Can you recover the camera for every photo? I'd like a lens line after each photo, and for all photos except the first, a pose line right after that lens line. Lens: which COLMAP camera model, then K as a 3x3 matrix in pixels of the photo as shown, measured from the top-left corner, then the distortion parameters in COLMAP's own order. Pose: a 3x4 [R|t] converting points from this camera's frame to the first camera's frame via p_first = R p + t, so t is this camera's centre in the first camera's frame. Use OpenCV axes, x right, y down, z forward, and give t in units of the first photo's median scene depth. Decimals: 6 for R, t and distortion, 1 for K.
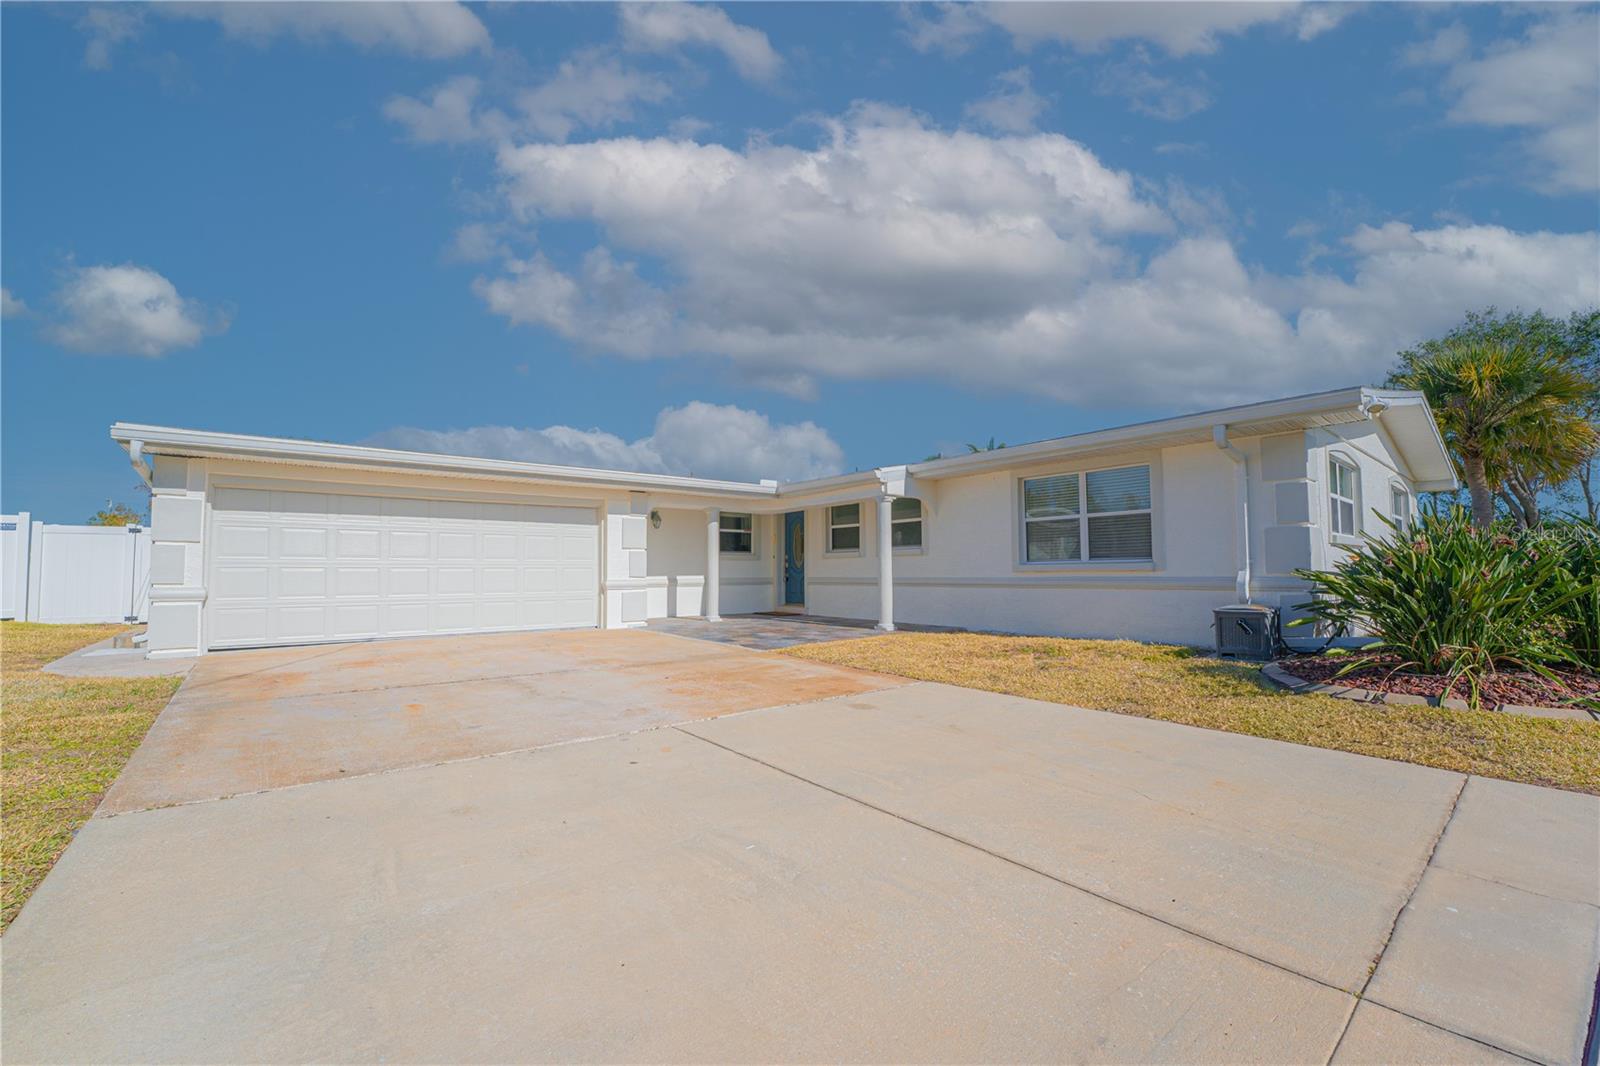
lens RADIAL K [[656.7, 0, 804.8], [0, 656.7, 535.8], [0, 0, 1]] dist [-0.022875, 0.000154]
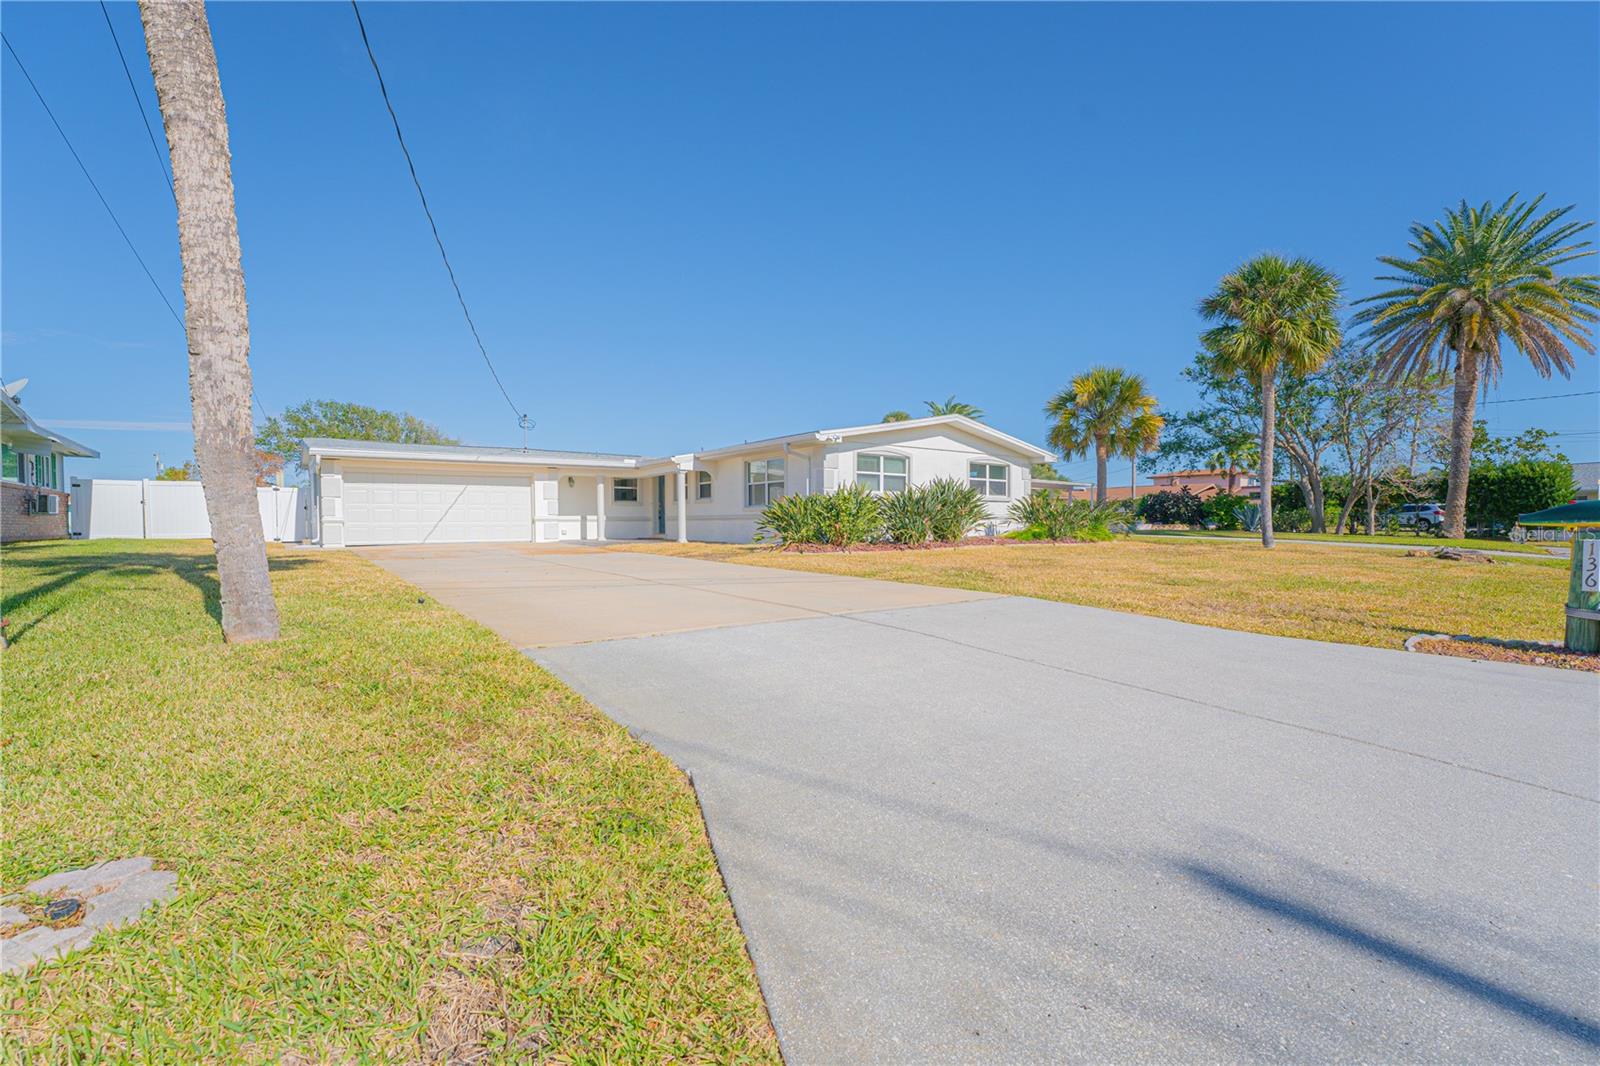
lens RADIAL K [[692.7, 0, 795.9], [0, 692.7, 539.8], [0, 0, 1]] dist [-0.023370, -0.000237]
pose [[0.998302, 0.004399, -0.058085, 0.447349], [0.000363, 0.996655, 0.081718, -0.021029], [0.058251, -0.081600, 0.994961, -0.739967]]
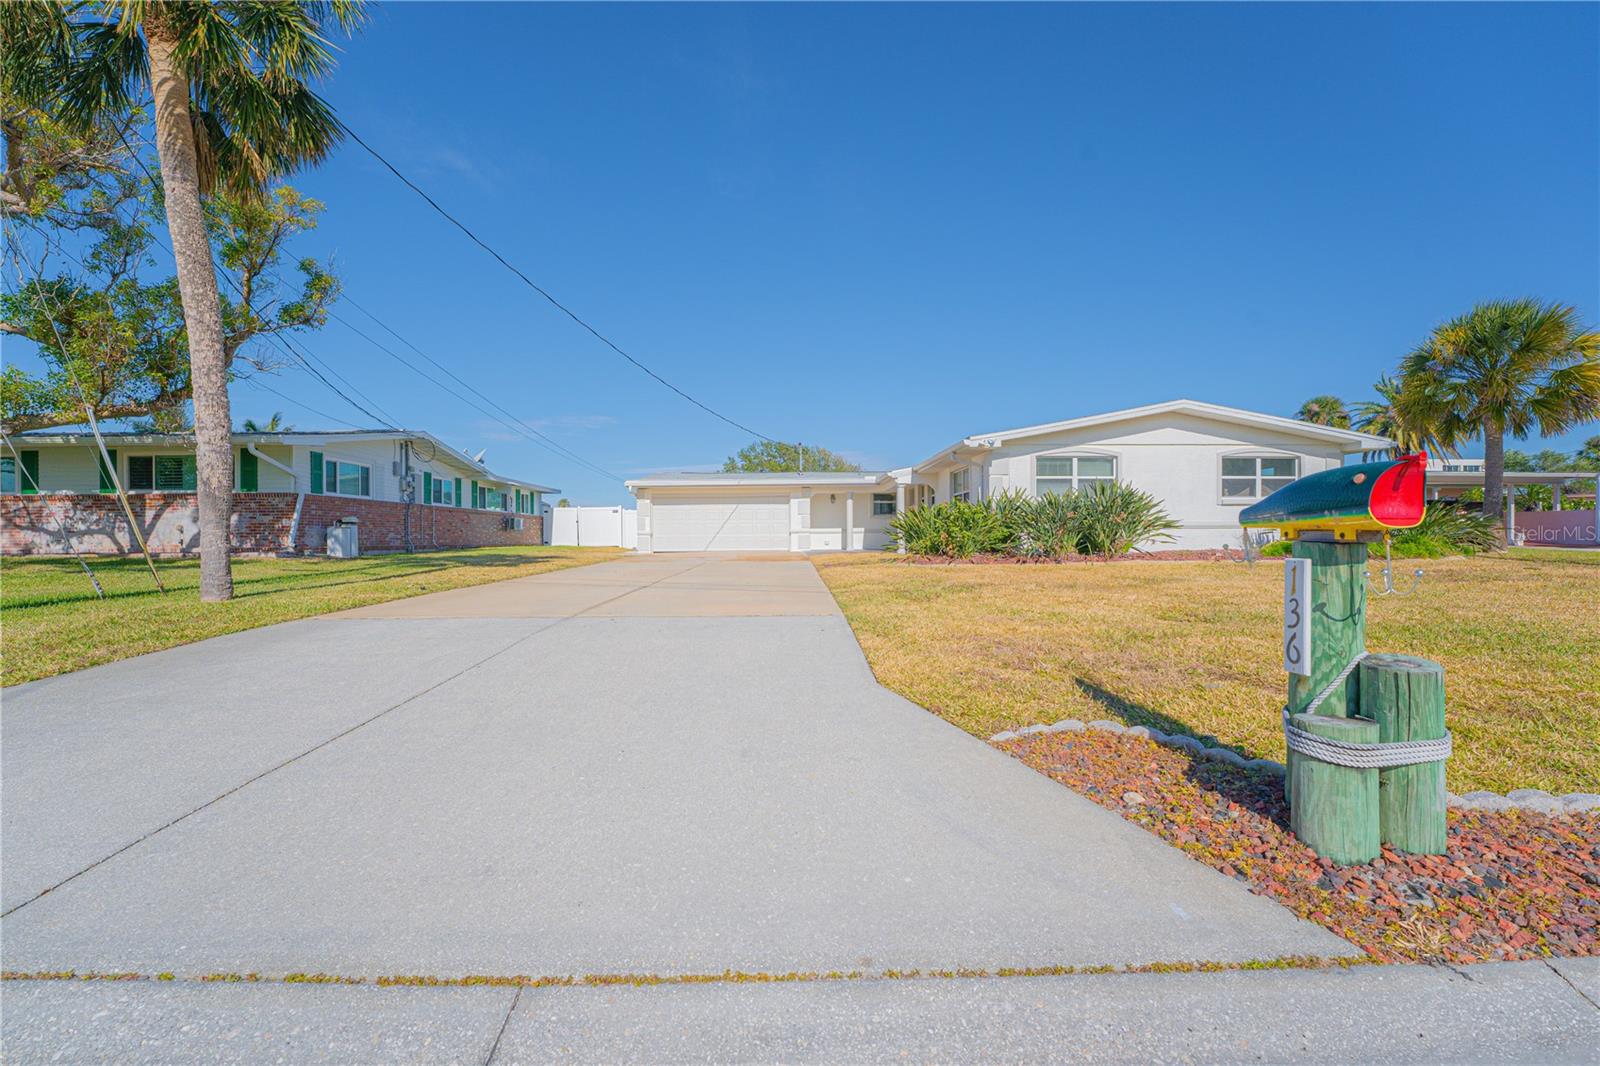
lens RADIAL K [[656.7, 0, 797.5], [0, 656.7, 533.8], [0, 0, 1]] dist [-0.022875, 0.000154]
pose [[0.775621, -0.001197, -0.631197, 0.884806], [0.036827, 0.998380, 0.043361, -0.008798], [0.630123, -0.056877, 0.774409, -0.544611]]
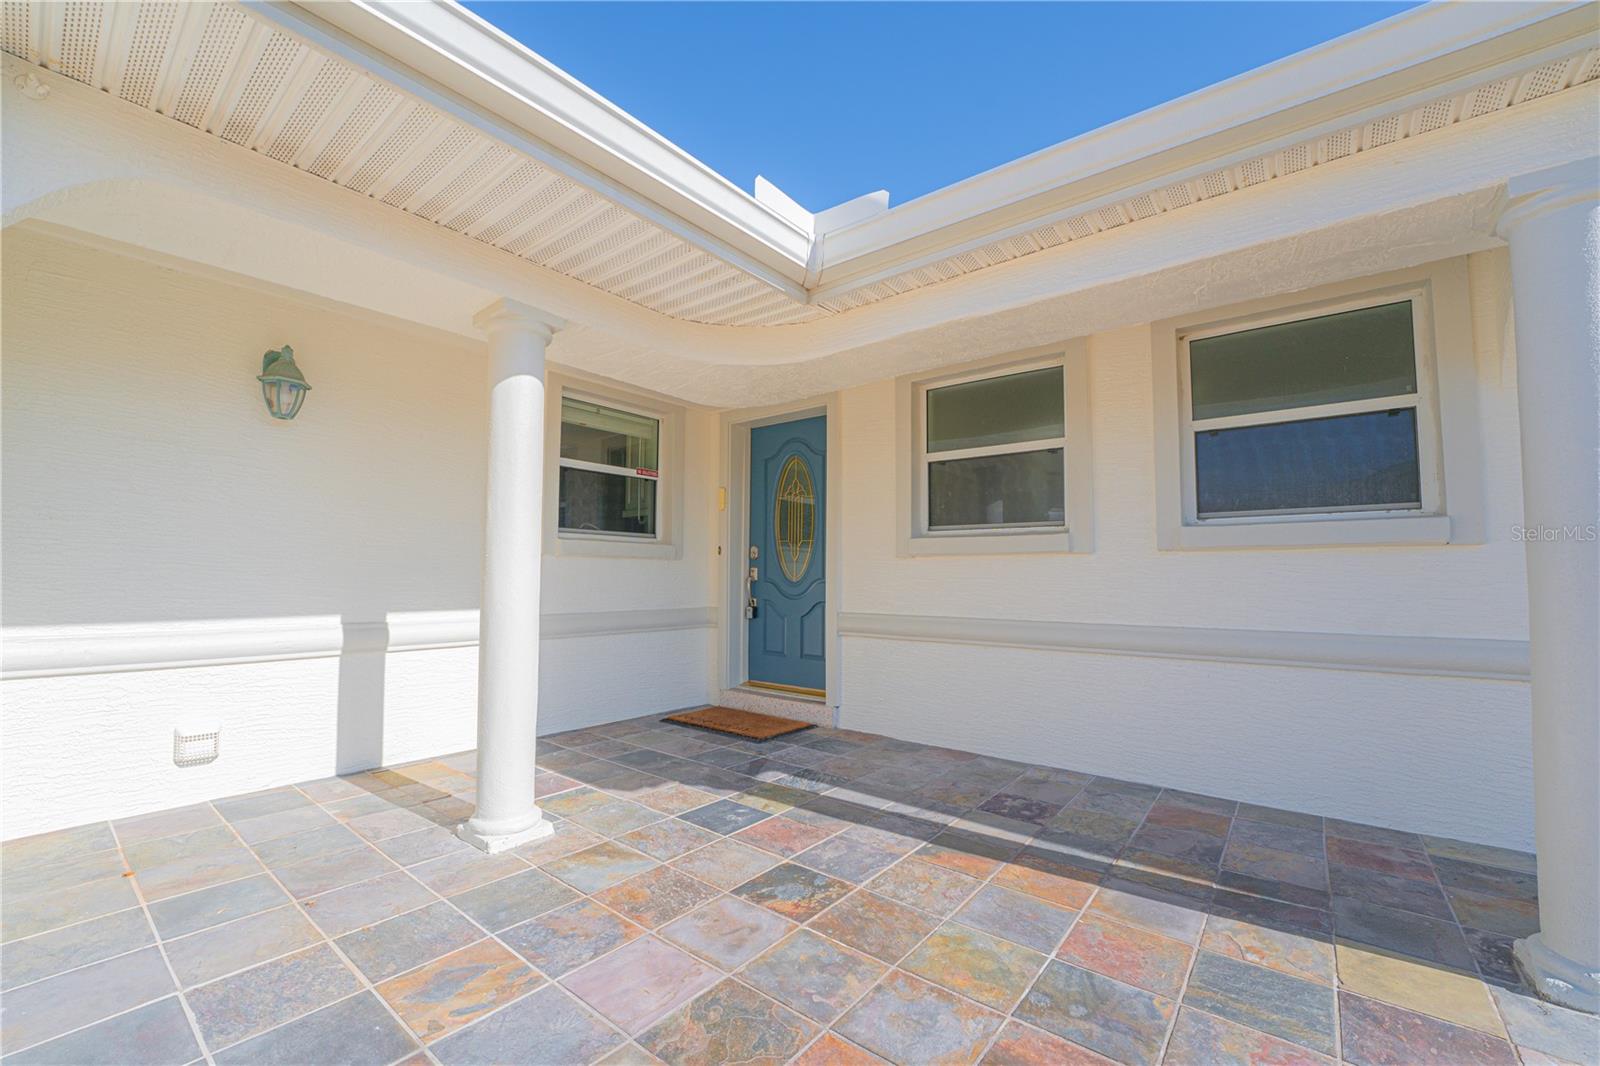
lens RADIAL K [[656.7, 0, 798.4], [0, 656.7, 536.1], [0, 0, 1]] dist [-0.022875, 0.000154]
pose [[0.977992, 0.019792, 0.207700, -0.087661], [-0.019177, 0.999804, -0.004973, 0.028093], [-0.207758, 0.000880, 0.978180, 0.714806]]
